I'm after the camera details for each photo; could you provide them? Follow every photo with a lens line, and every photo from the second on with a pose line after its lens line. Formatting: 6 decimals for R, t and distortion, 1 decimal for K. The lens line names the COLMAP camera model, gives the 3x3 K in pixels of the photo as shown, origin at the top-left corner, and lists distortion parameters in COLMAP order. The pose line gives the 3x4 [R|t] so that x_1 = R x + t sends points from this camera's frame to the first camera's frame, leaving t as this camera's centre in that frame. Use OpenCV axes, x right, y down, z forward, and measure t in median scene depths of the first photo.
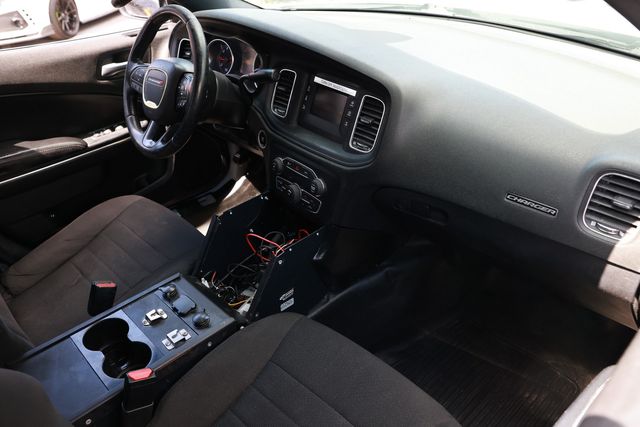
lens RADIAL K [[502.0, 0, 320.0], [0, 502.0, 213.5], [0, 0, 1]] dist [-0.123814, 0.119125]
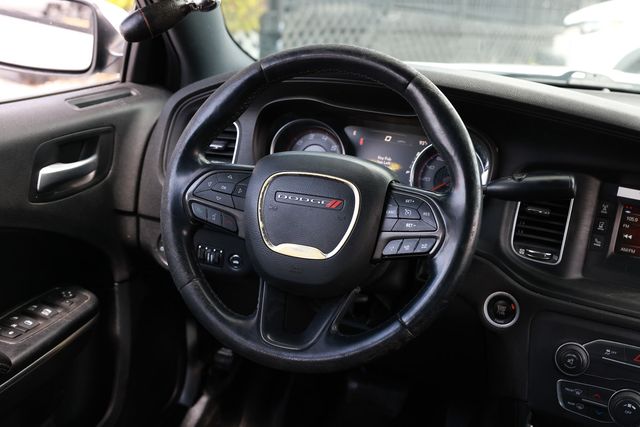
lens RADIAL K [[836.0, 0, 320.0], [0, 836.0, 213.5], [0, 0, 1]] dist [0.010201, 0.069982]
pose [[0.887139, -0.028707, 0.460608, -0.736713], [0.140797, 0.967317, -0.210889, -0.099605], [-0.439500, 0.251940, 0.862187, 0.360162]]
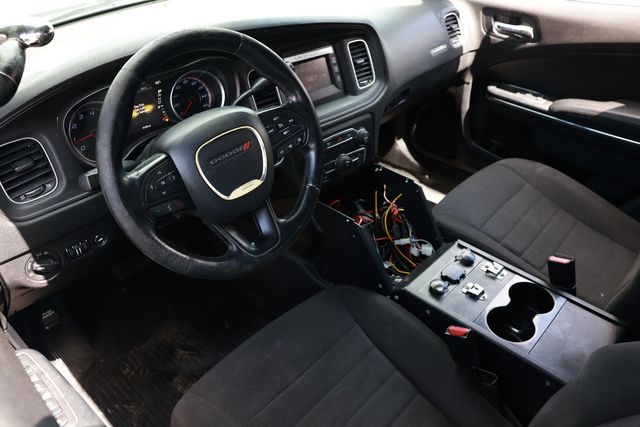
lens RADIAL K [[502.0, 0, 320.0], [0, 502.0, 213.5], [0, 0, 1]] dist [-0.123814, 0.119125]
pose [[-0.047000, -0.541478, 0.839400, -0.970194], [0.532465, 0.697405, 0.479694, -0.490810], [-0.845146, 0.469497, 0.255541, 0.850371]]
